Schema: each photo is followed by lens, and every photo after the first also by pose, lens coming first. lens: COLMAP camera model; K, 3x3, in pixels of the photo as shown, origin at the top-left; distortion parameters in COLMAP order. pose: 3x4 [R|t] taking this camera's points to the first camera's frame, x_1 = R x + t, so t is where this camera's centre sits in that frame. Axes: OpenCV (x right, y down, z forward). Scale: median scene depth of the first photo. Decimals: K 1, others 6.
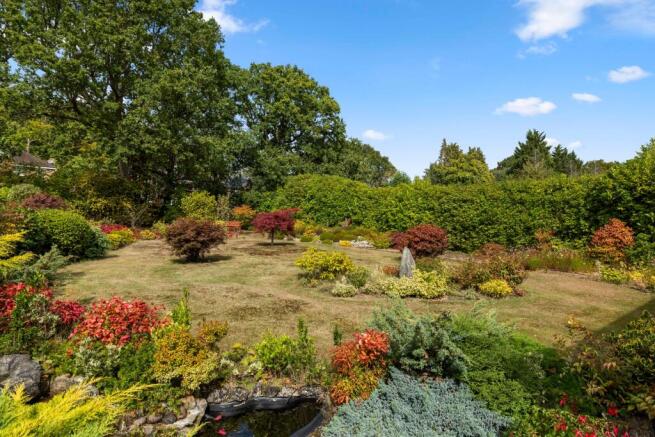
lens RADIAL K [[380.4, 0, 327.5], [0, 380.4, 218.1], [0, 0, 1]] dist [0.000544, 0.000111]
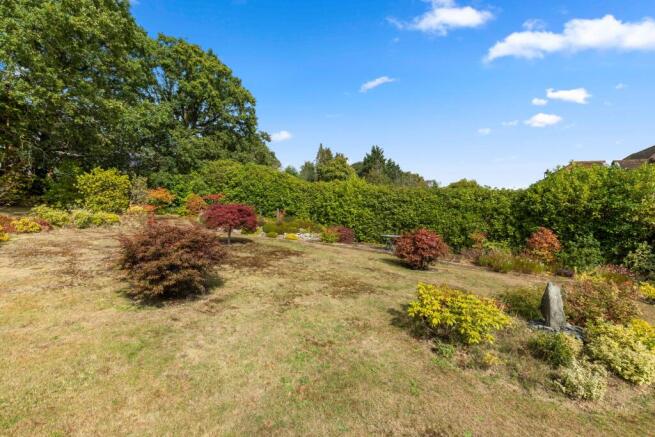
lens RADIAL K [[284.8, 0, 327.0], [0, 284.8, 216.6], [0, 0, 1]] dist [0.000294, 0.000180]
pose [[0.906698, 0.029684, 0.420734, -0.156980], [-0.053955, 0.997488, 0.045899, -0.020419], [-0.418315, -0.064318, 0.906022, 0.247719]]
